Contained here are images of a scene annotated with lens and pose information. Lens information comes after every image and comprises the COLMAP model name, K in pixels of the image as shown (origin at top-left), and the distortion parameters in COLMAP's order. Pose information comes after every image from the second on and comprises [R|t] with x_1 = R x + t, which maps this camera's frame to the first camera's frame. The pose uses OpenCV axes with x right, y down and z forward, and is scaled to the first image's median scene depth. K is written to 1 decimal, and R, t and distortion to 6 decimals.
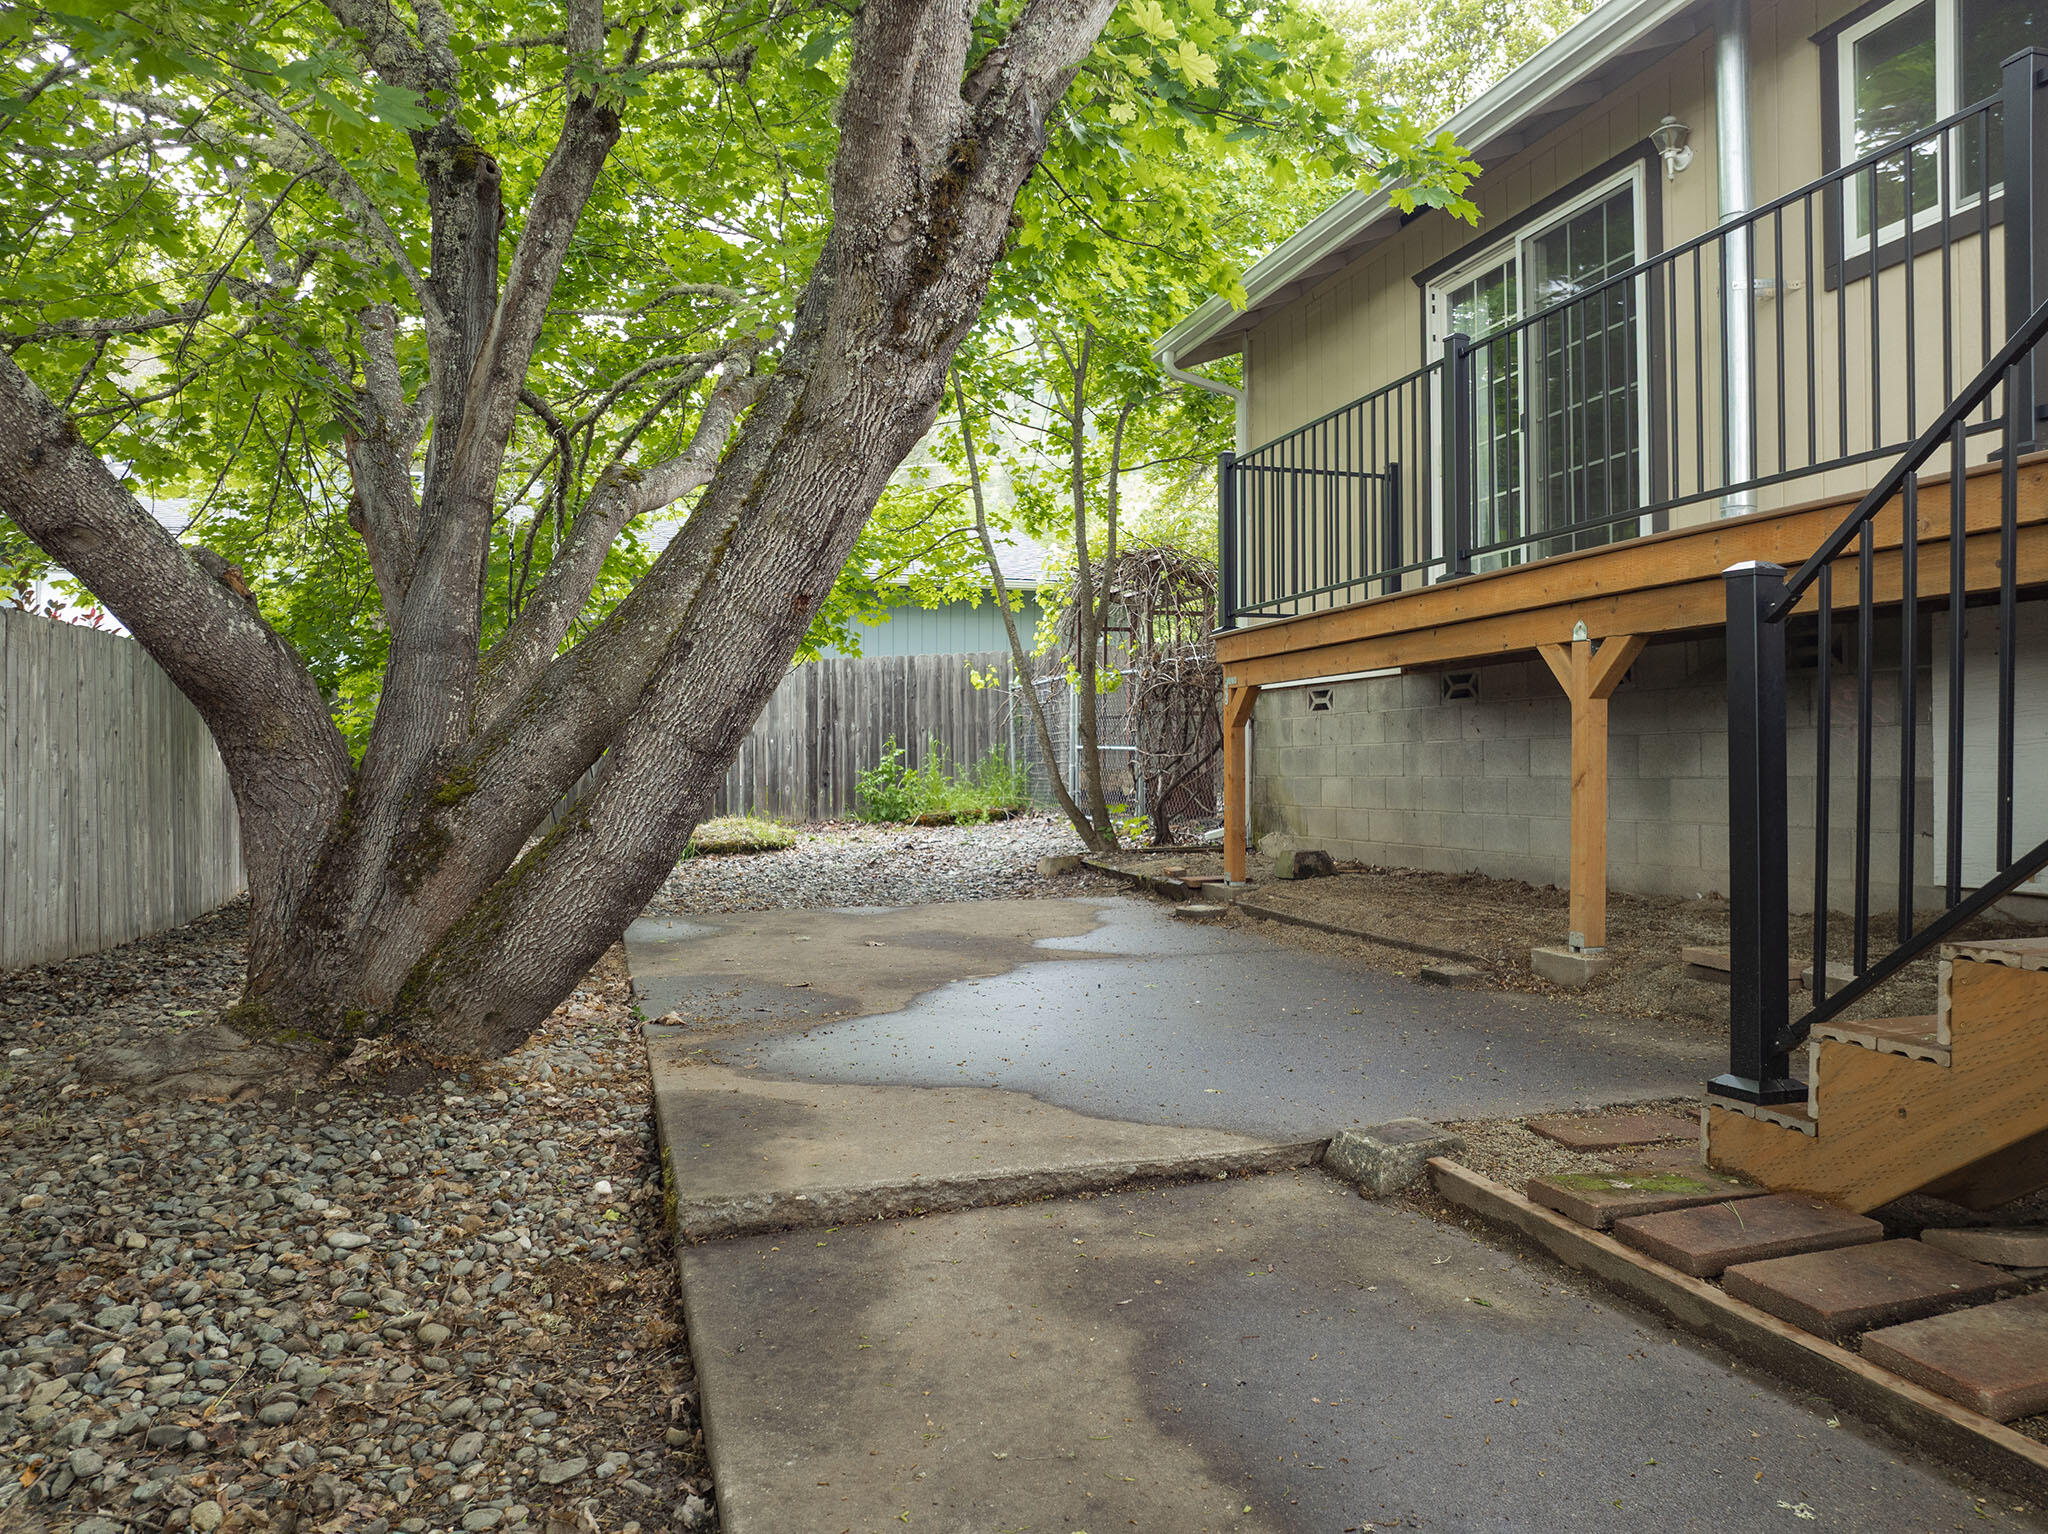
lens RADIAL K [[1442.5, 0, 1019.0], [0, 1442.5, 770.5], [0, 0, 1]] dist [-0.035208, 0.003119]
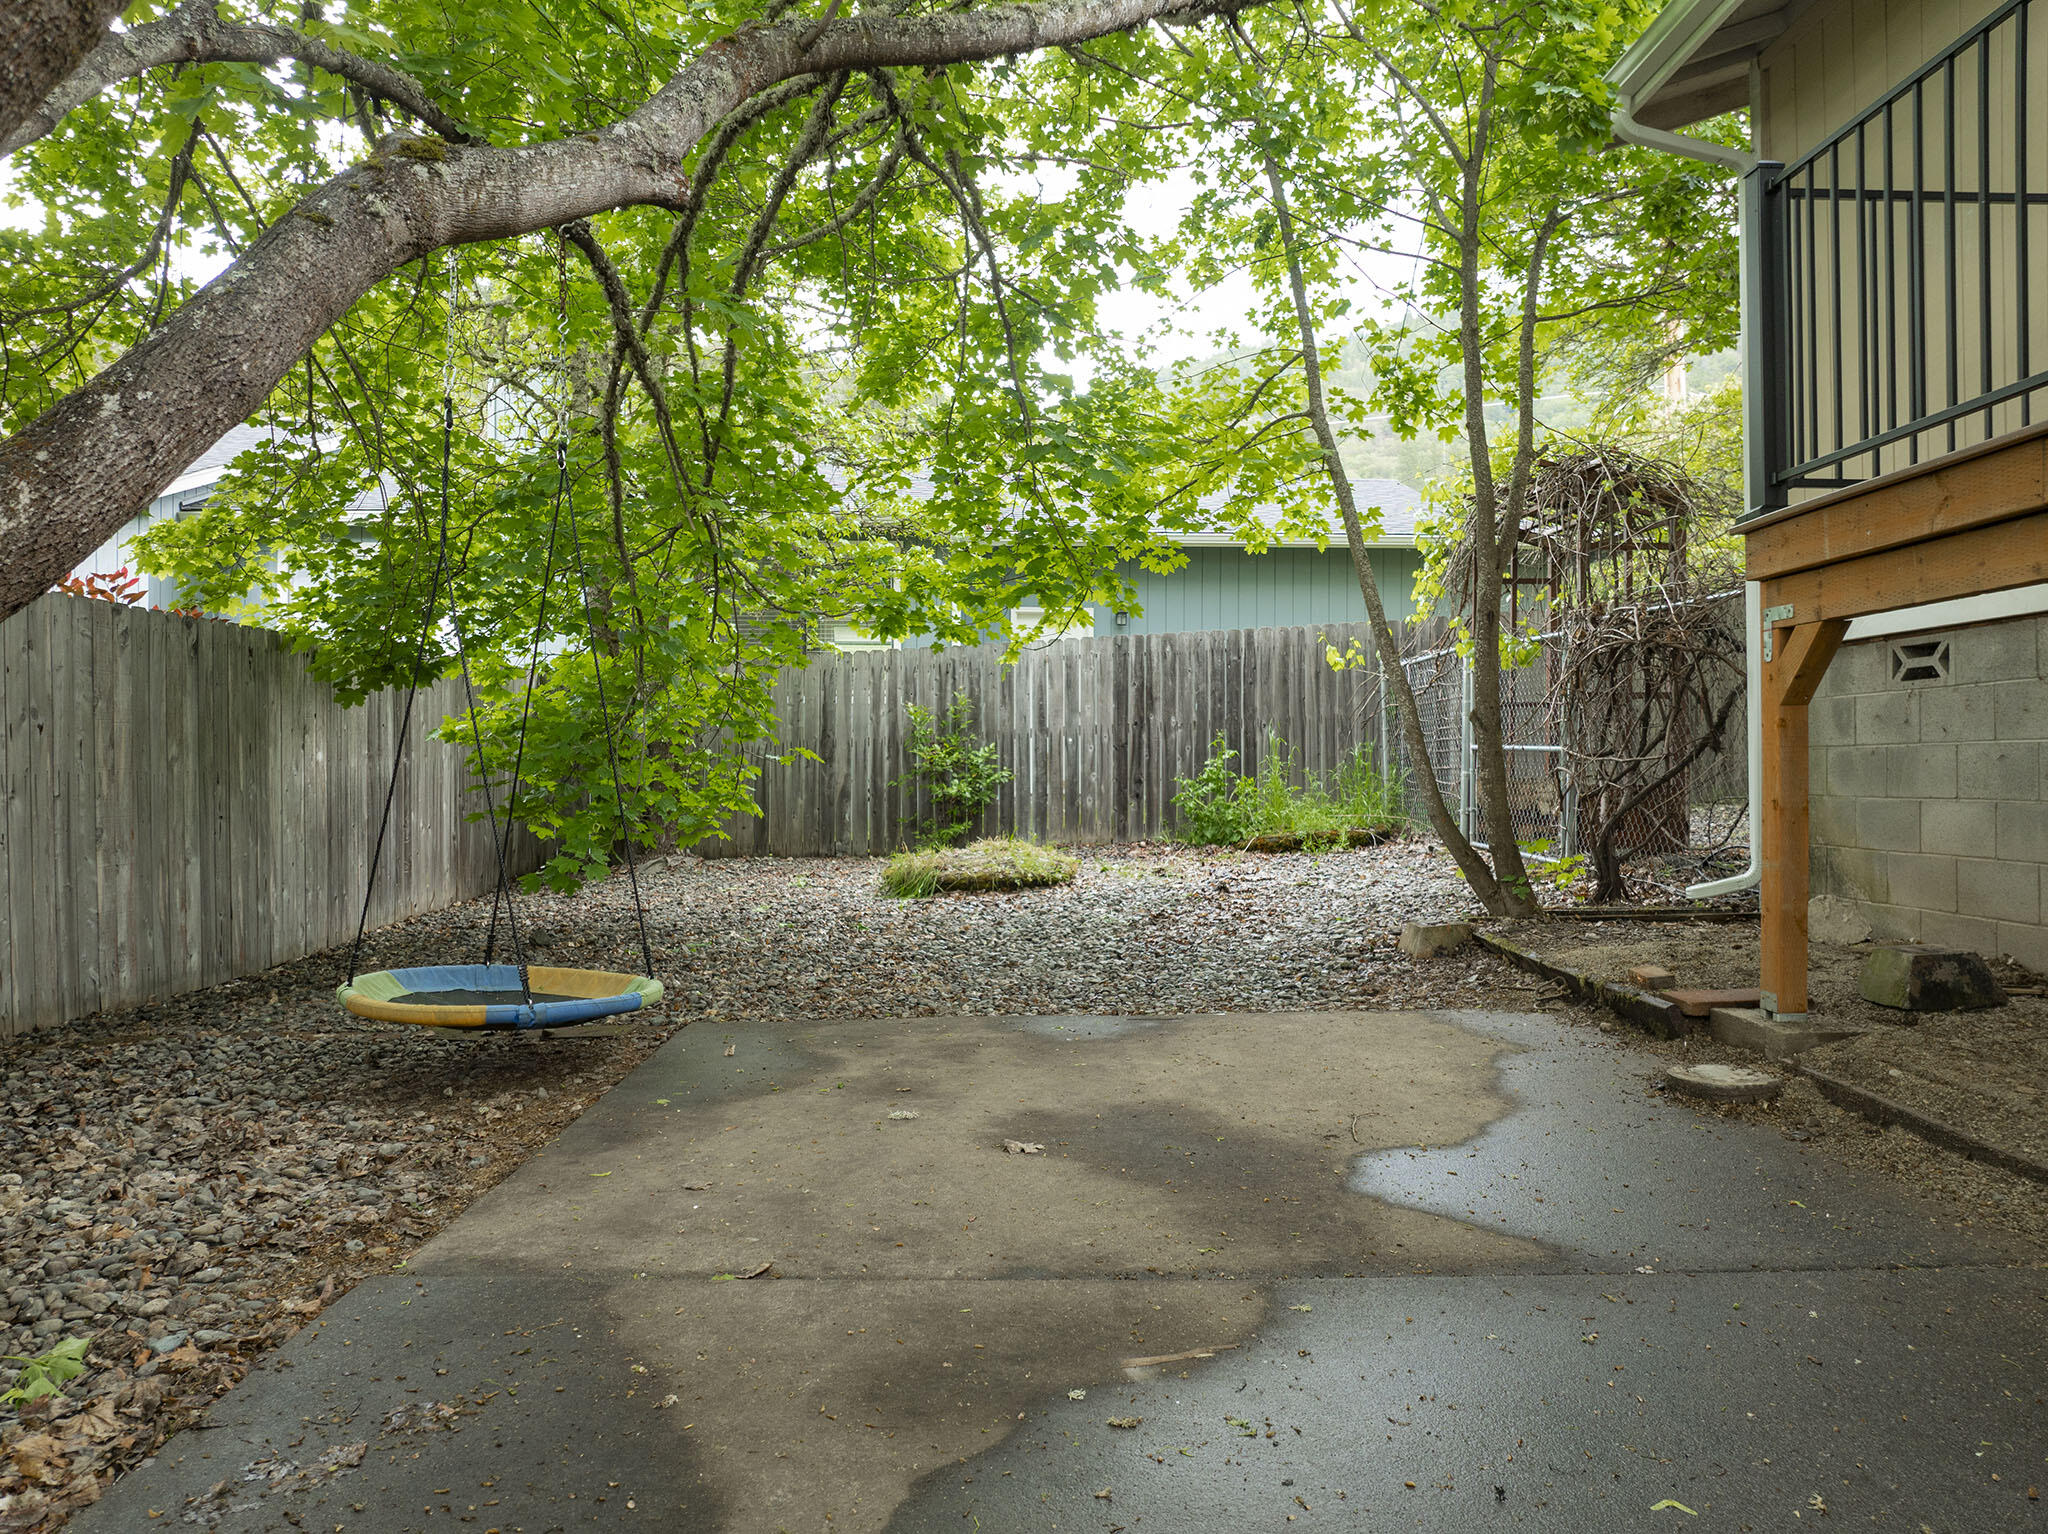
lens RADIAL K [[1442.5, 0, 1017.1], [0, 1442.5, 771.5], [0, 0, 1]] dist [-0.035208, 0.003119]
pose [[0.963510, 0.003262, -0.267653, 0.017304], [-0.003261, 0.999995, 0.000447, -0.004571], [0.267653, 0.000442, 0.963515, 0.318323]]
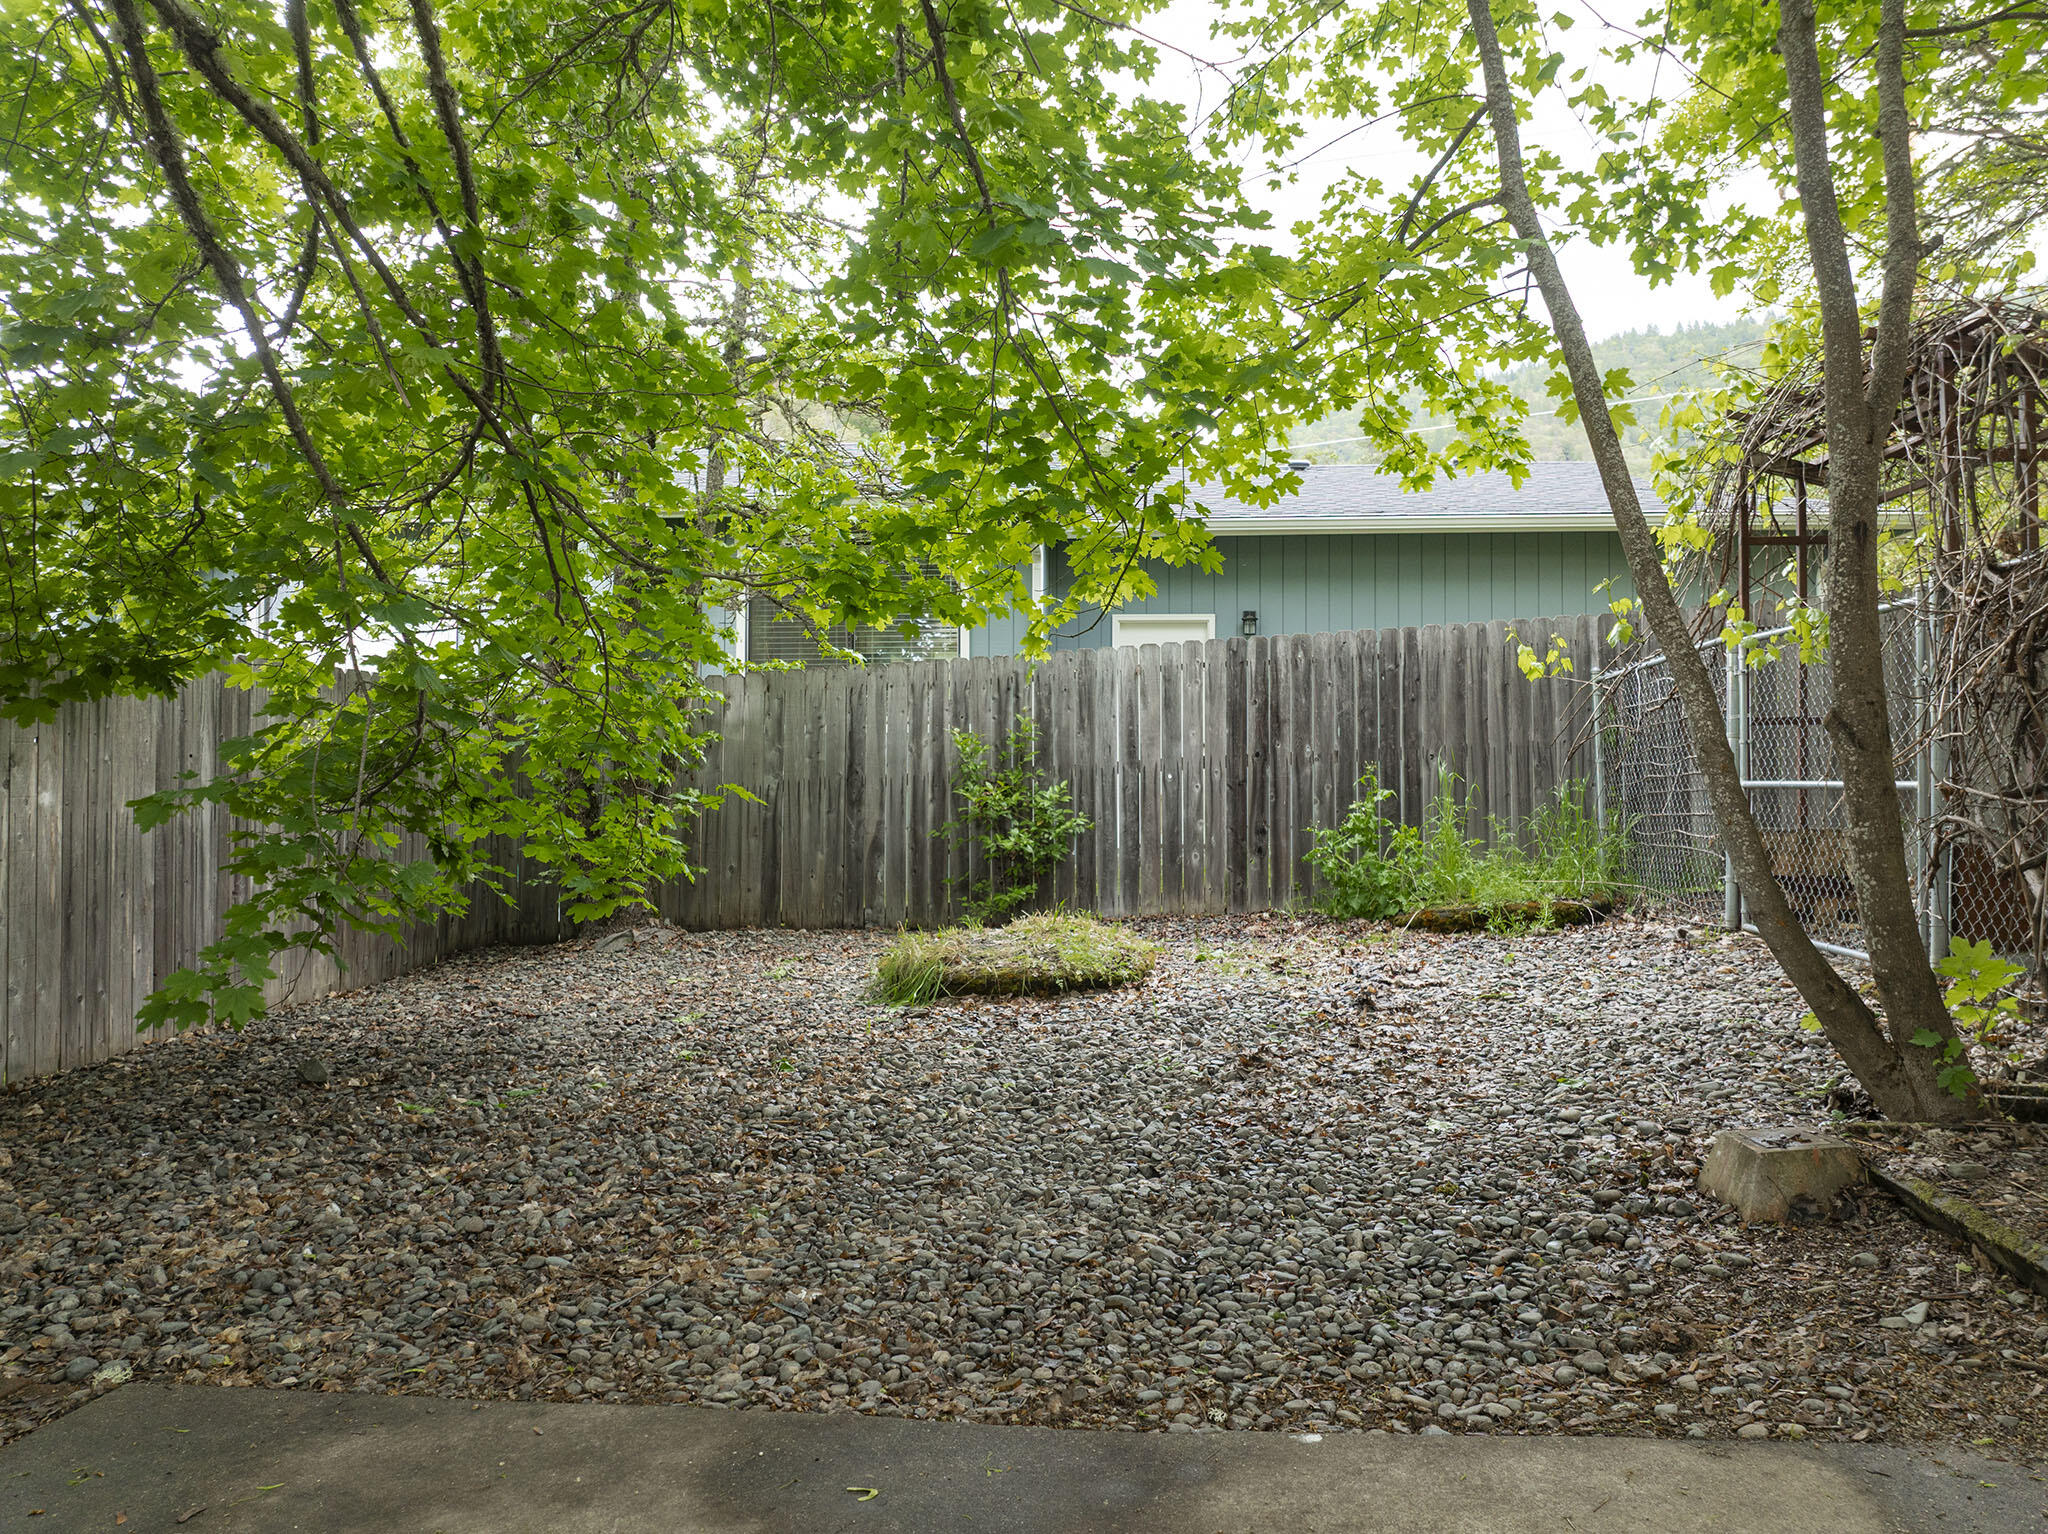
lens RADIAL K [[1442.5, 0, 1016.4], [0, 1442.5, 764.4], [0, 0, 1]] dist [-0.035208, 0.003119]
pose [[0.926711, -0.009009, -0.375667, -0.007219], [-0.003545, 0.999458, -0.032714, -0.007707], [0.375759, 0.031648, 0.926177, 0.583656]]
